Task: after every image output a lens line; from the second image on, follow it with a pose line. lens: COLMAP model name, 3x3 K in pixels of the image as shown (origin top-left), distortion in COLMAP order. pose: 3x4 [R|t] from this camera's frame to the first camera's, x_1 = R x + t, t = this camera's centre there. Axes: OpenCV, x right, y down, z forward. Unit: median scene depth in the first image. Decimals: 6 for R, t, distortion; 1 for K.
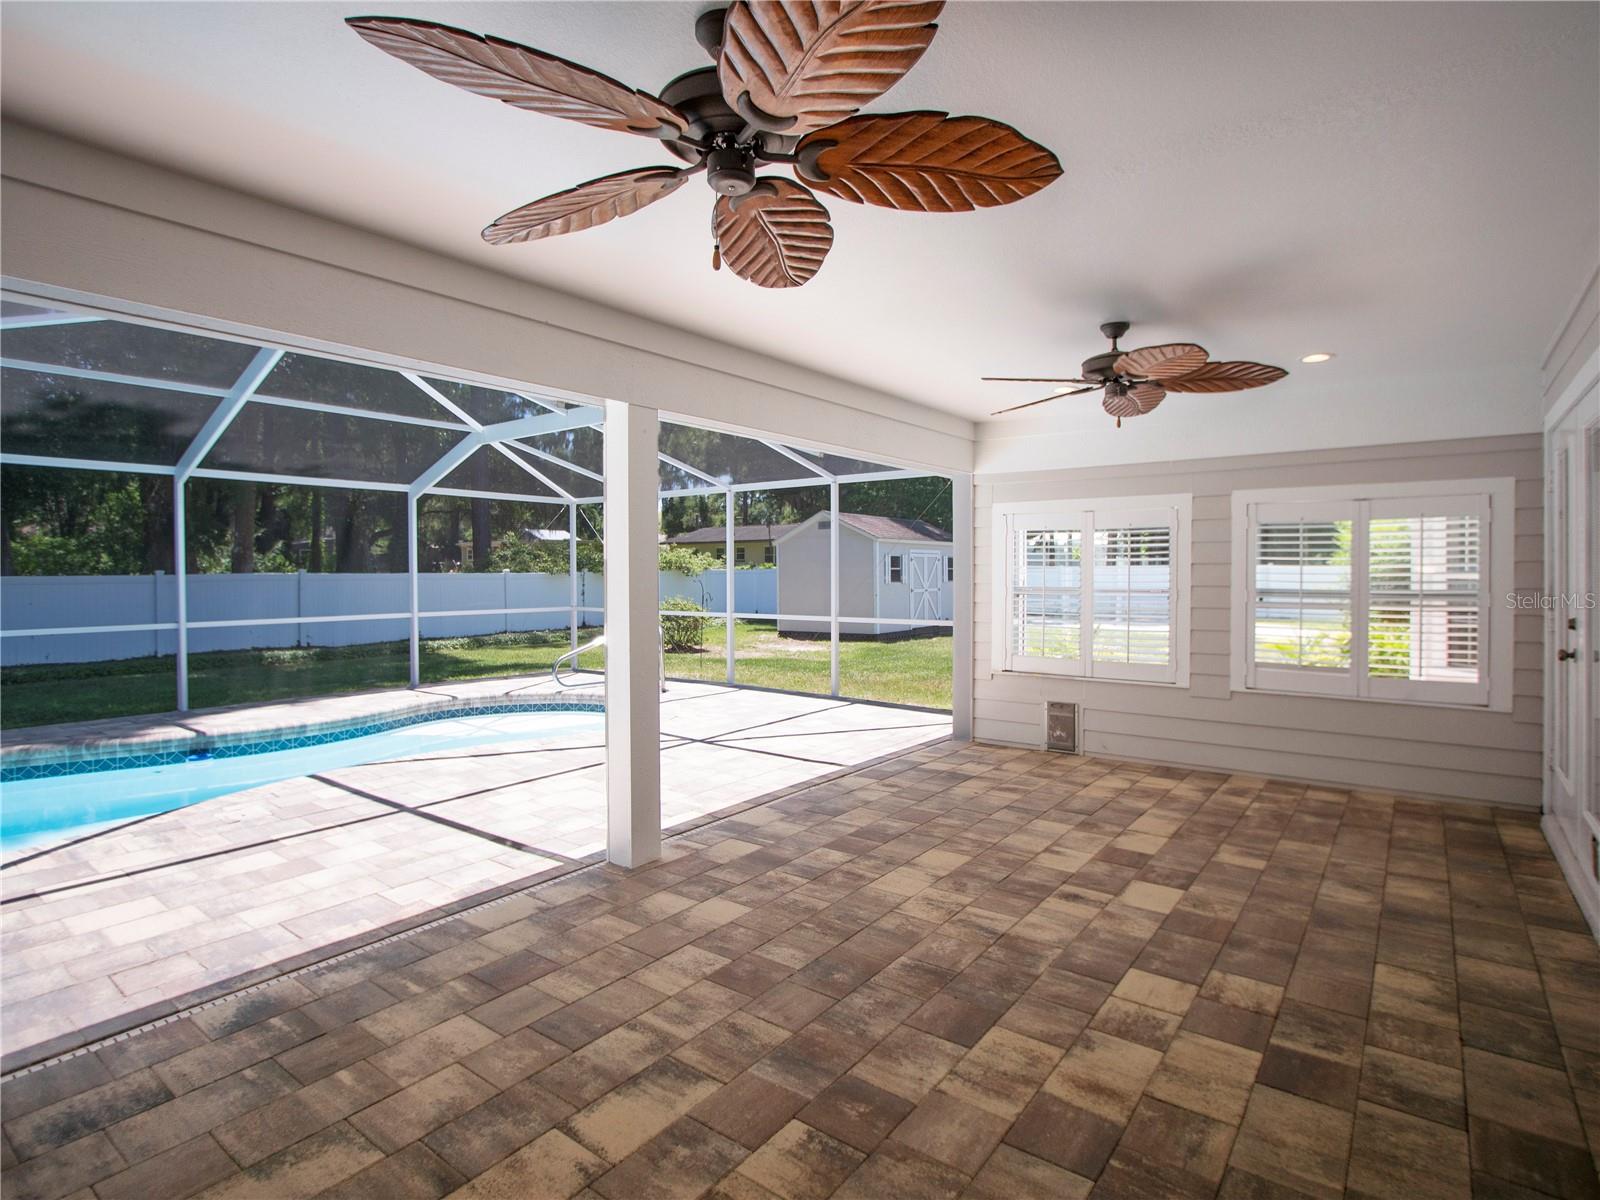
lens RADIAL K [[808.1, 0, 803.9], [0, 808.1, 579.7], [0, 0, 1]] dist [-0.019962, 0.001814]
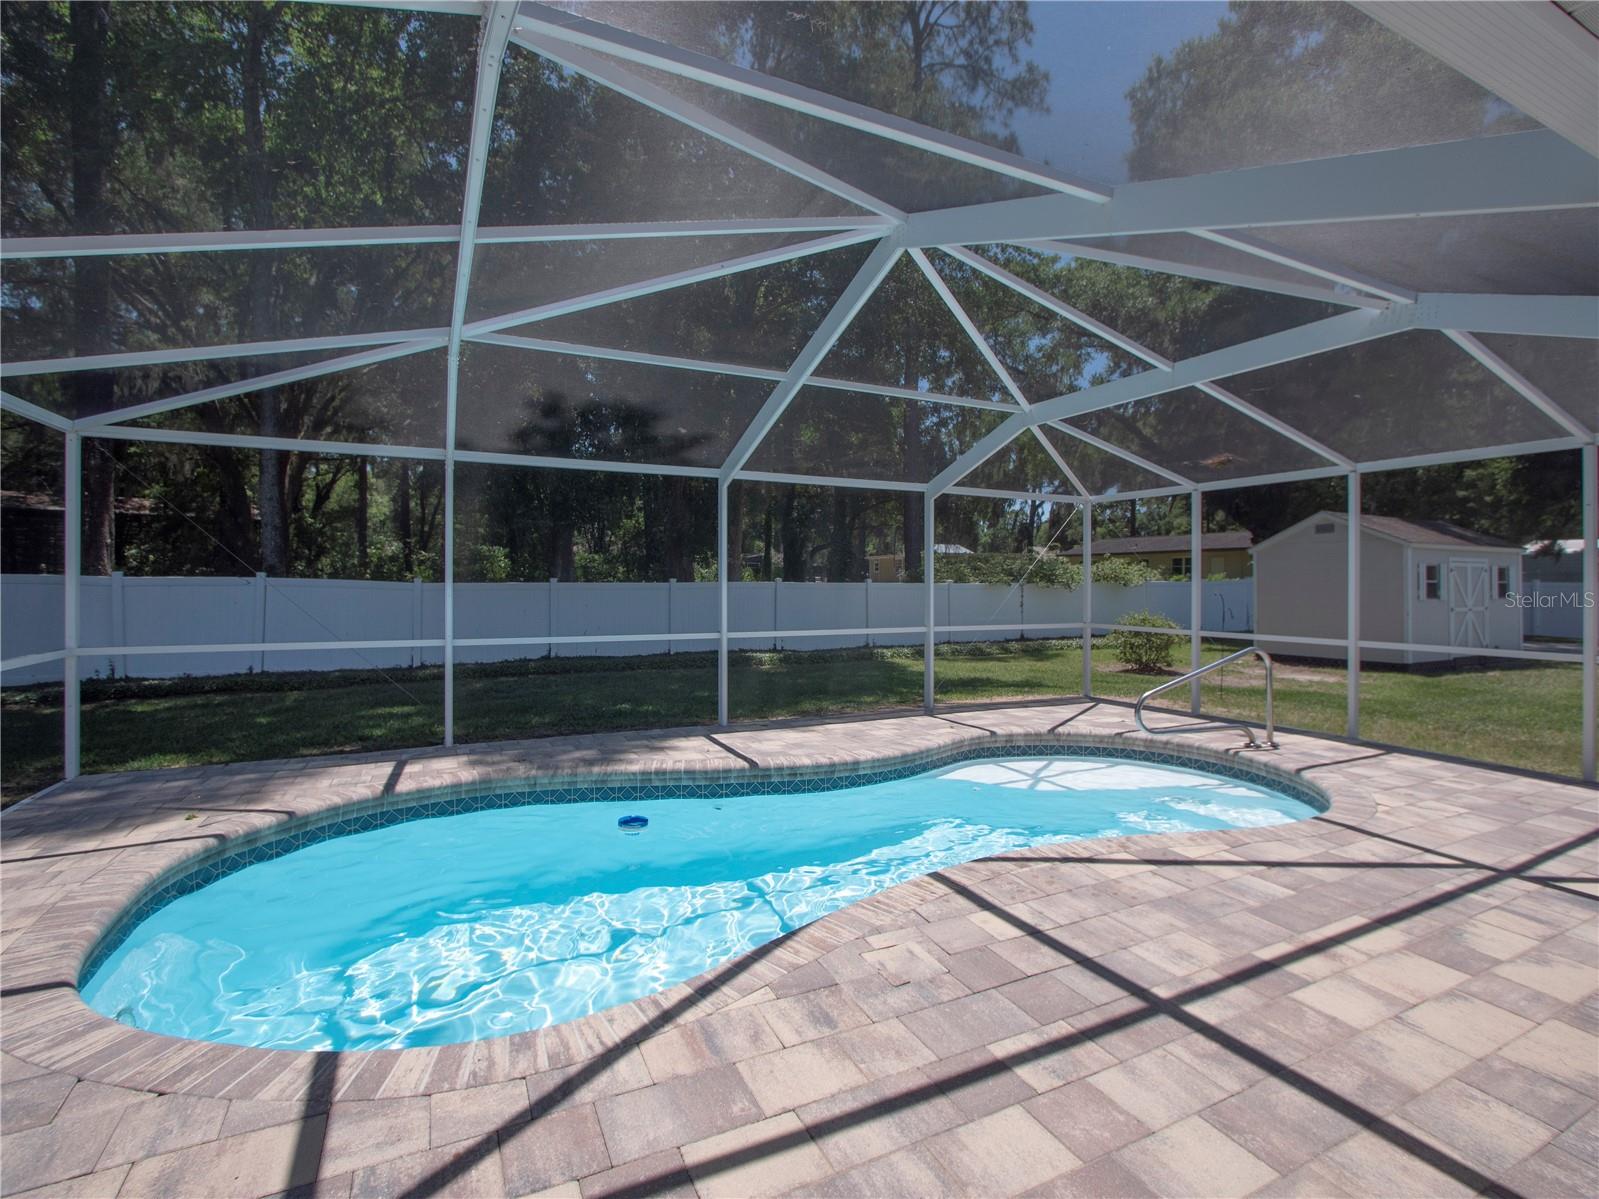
lens RADIAL K [[757.0, 0, 826.8], [0, 757.0, 587.8], [0, 0, 1]] dist [-0.020880, 0.001053]
pose [[0.900325, 0.009389, -0.435116, -0.121236], [-0.011041, 0.999938, -0.001268, -0.000163], [0.435077, 0.005945, 0.900373, 0.105760]]
